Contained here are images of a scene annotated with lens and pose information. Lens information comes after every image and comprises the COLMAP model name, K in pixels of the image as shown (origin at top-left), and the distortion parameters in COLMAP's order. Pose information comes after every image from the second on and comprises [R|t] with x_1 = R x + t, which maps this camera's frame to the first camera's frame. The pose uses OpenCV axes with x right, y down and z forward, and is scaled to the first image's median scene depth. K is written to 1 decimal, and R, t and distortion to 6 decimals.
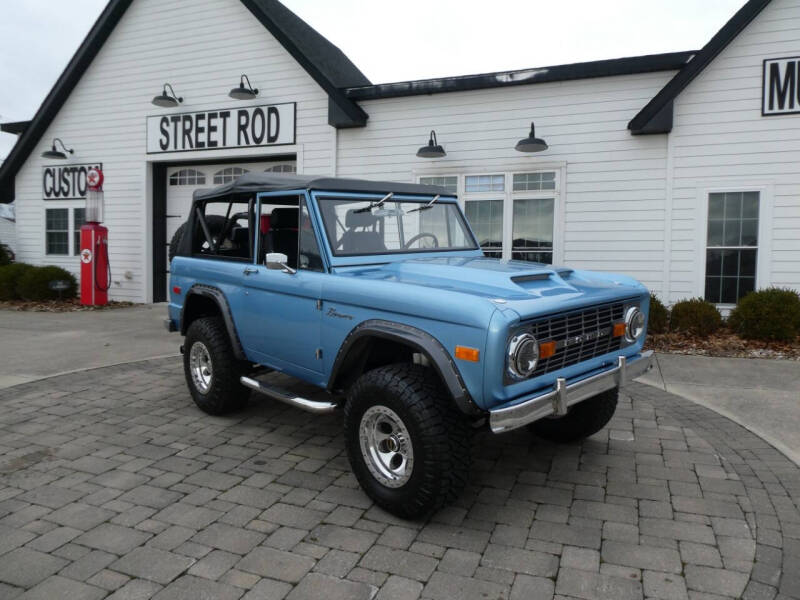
lens RADIAL K [[558.1, 0, 405.4], [0, 558.1, 302.4], [0, 0, 1]] dist [-0.027422, 0.010109]
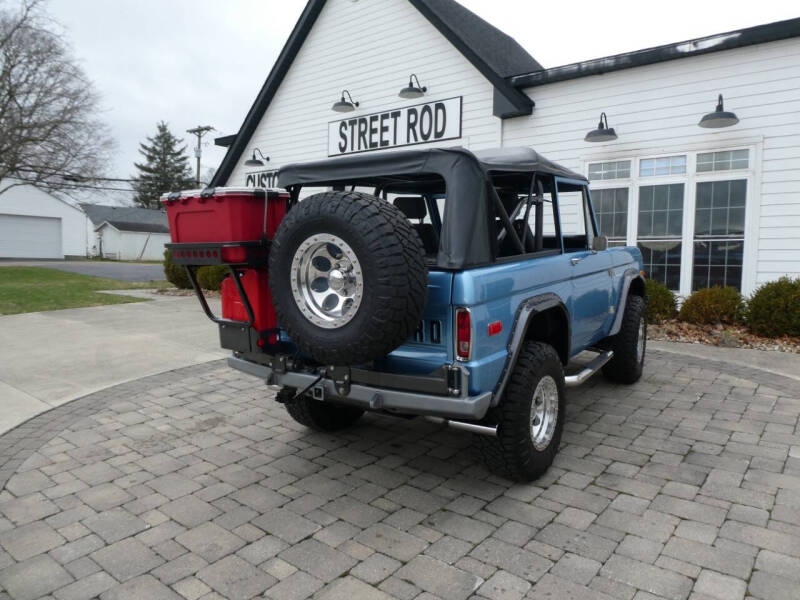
lens RADIAL K [[558.9, 0, 402.5], [0, 558.9, 301.8], [0, 0, 1]] dist [-0.032366, 0.007468]
pose [[0.948631, 0.017141, -0.315920, 0.026439], [-0.014283, 0.999833, 0.011358, 0.002888], [0.316062, -0.006263, 0.948718, 0.005813]]
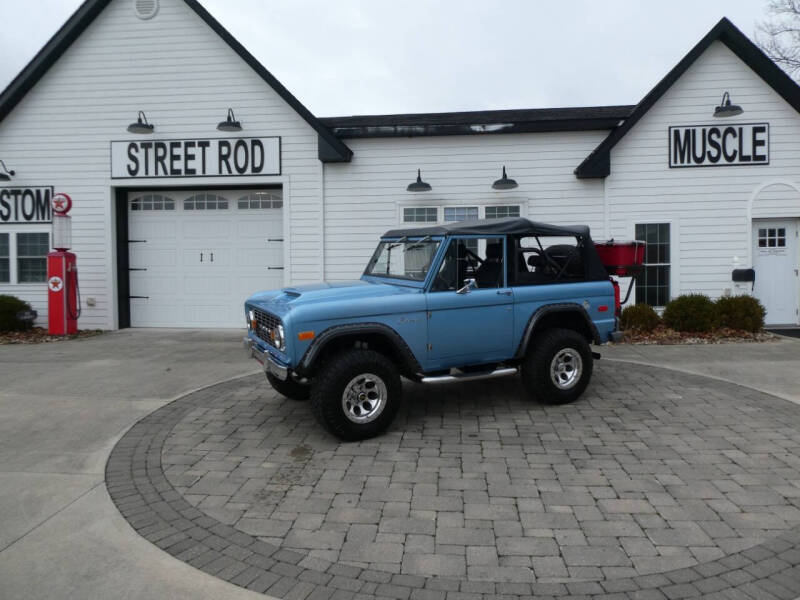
lens RADIAL K [[560.6, 0, 403.4], [0, 560.6, 299.3], [0, 0, 1]] dist [-0.030646, 0.006054]
pose [[0.960678, -0.036893, 0.275203, -0.282298], [0.045044, 0.998712, -0.023355, -0.007667], [-0.273987, 0.034833, 0.961102, -0.100844]]
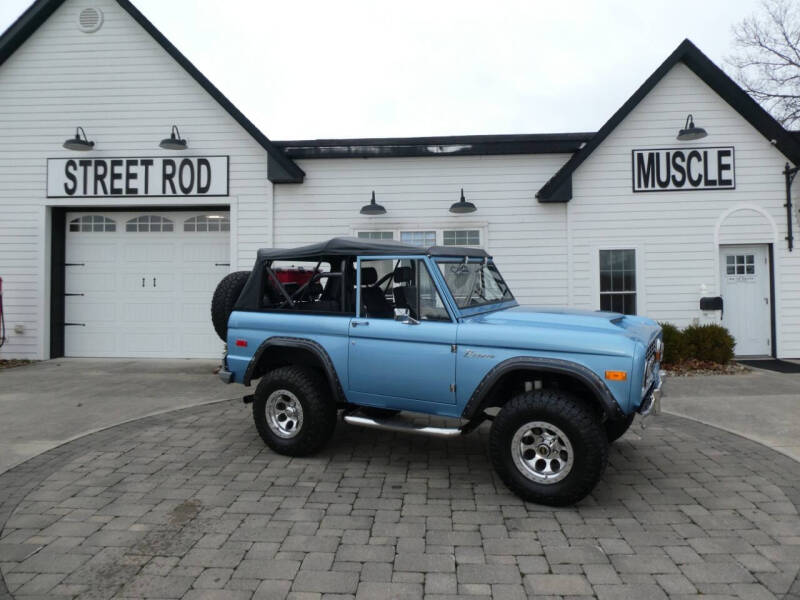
lens RADIAL K [[559.2, 0, 404.6], [0, 559.2, 298.6], [0, 0, 1]] dist [-0.016645, -0.004883]
pose [[0.950601, -0.017609, 0.309916, -0.215392], [0.042692, 0.996319, -0.074341, -0.006844], [-0.307466, 0.083899, 0.947853, -0.054868]]
